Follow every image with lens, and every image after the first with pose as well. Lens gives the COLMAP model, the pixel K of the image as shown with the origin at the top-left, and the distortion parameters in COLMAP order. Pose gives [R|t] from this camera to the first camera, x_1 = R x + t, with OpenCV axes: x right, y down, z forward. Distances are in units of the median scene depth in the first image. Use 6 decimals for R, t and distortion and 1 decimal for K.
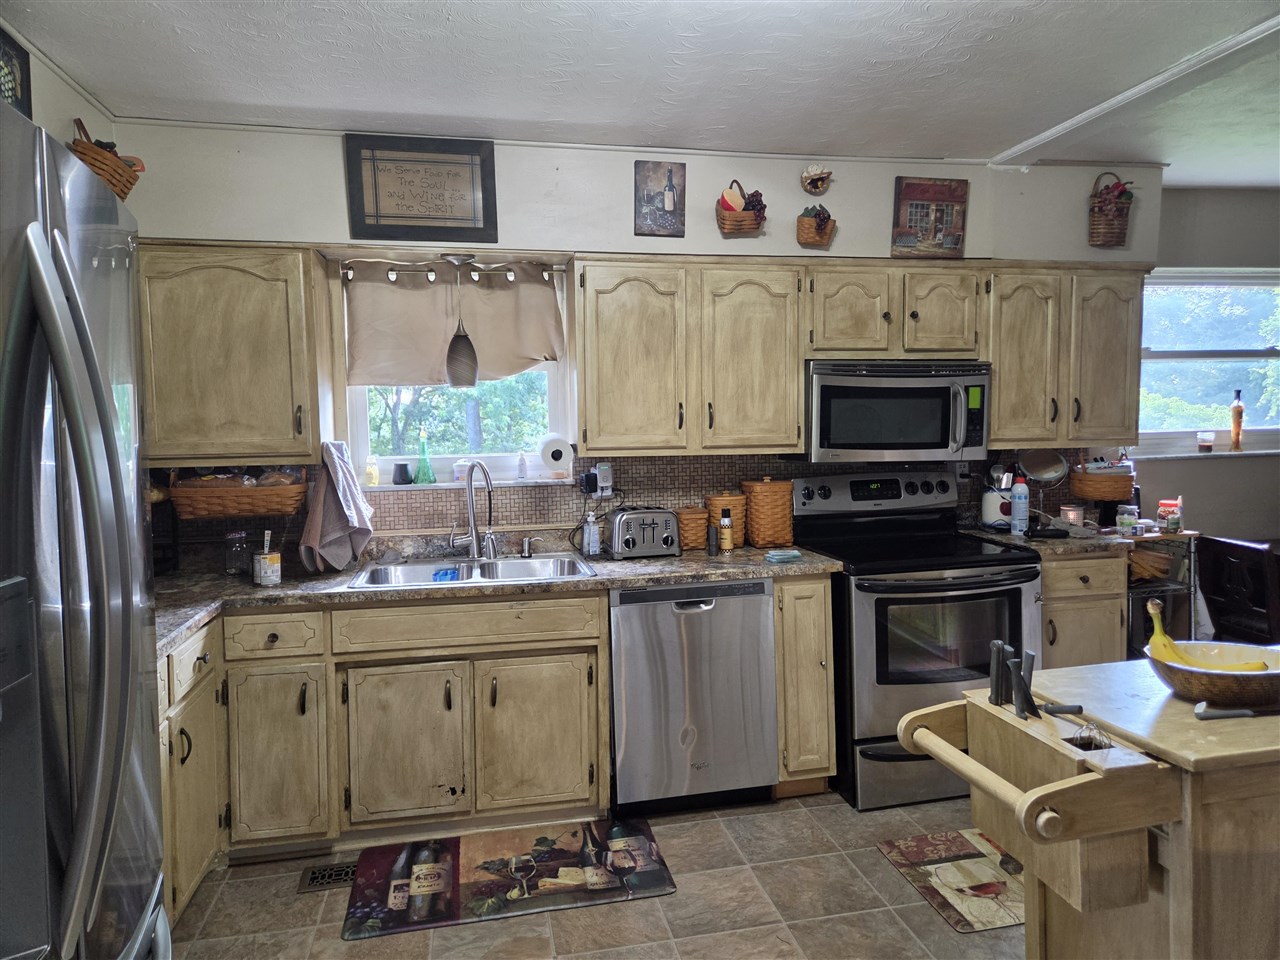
lens RADIAL K [[855.5, 0, 649.4], [0, 855.5, 471.6], [0, 0, 1]] dist [0.055984, -0.040671]
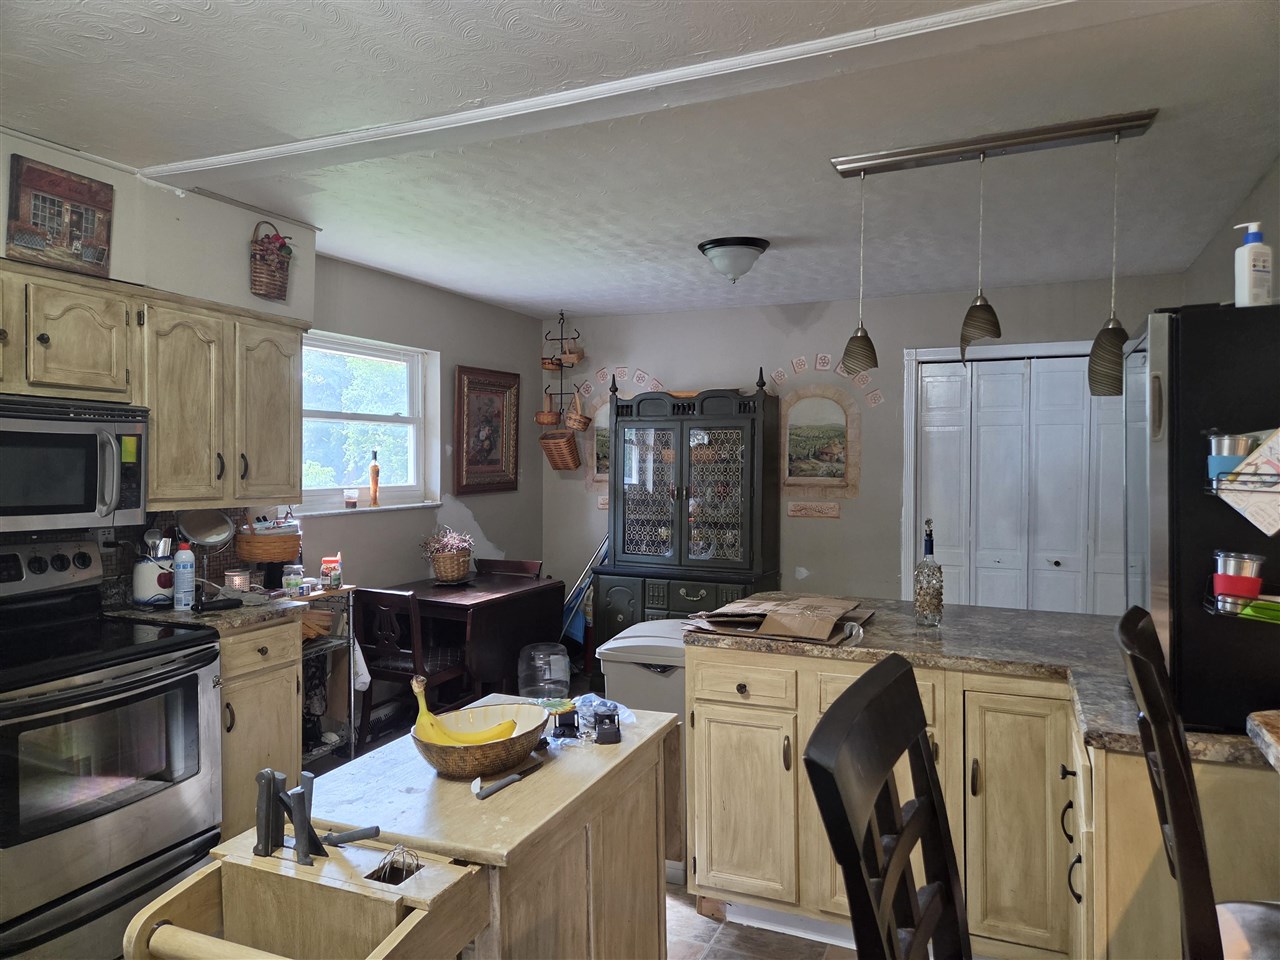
lens RADIAL K [[855.5, 0, 639.6], [0, 855.5, 477.5], [0, 0, 1]] dist [0.055984, -0.040671]
pose [[0.575839, 0.007187, 0.817532, -0.019300], [0.036985, 0.998709, -0.034830, -0.012513], [-0.816726, 0.050293, 0.574829, 0.131408]]
